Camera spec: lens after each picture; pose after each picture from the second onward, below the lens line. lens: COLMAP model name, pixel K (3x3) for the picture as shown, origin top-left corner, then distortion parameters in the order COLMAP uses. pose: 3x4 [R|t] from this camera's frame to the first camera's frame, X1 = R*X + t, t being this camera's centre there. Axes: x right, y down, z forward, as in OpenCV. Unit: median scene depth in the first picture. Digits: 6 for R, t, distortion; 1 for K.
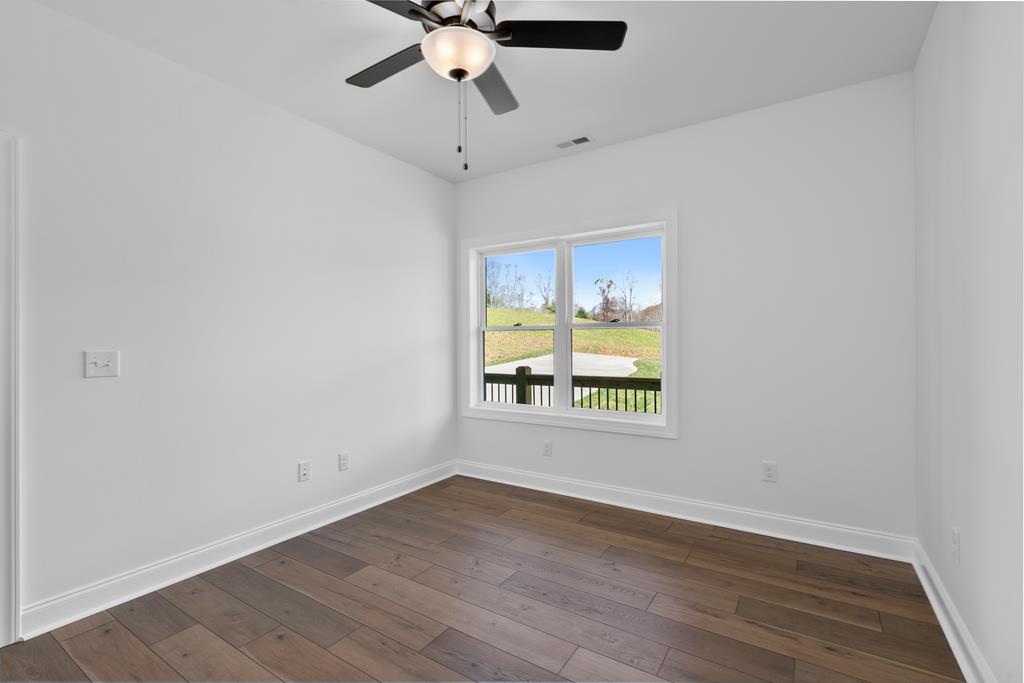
lens RADIAL K [[462.6, 0, 511.0], [0, 462.6, 340.3], [0, 0, 1]] dist [-0.002755, 0.000137]
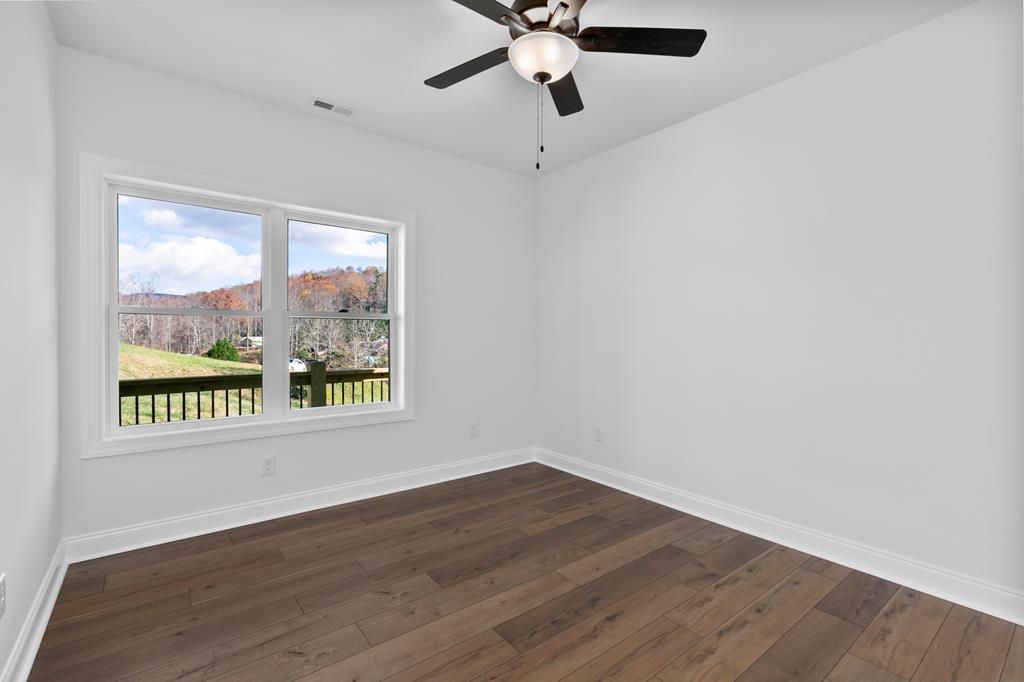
lens RADIAL K [[462.6, 0, 512.9], [0, 462.6, 341.3], [0, 0, 1]] dist [-0.002755, 0.000137]
pose [[0.314094, -0.005970, 0.949373, -0.644180], [-0.009091, 0.999915, 0.009295, 0.008635], [-0.949348, -0.011550, 0.314014, 0.415357]]
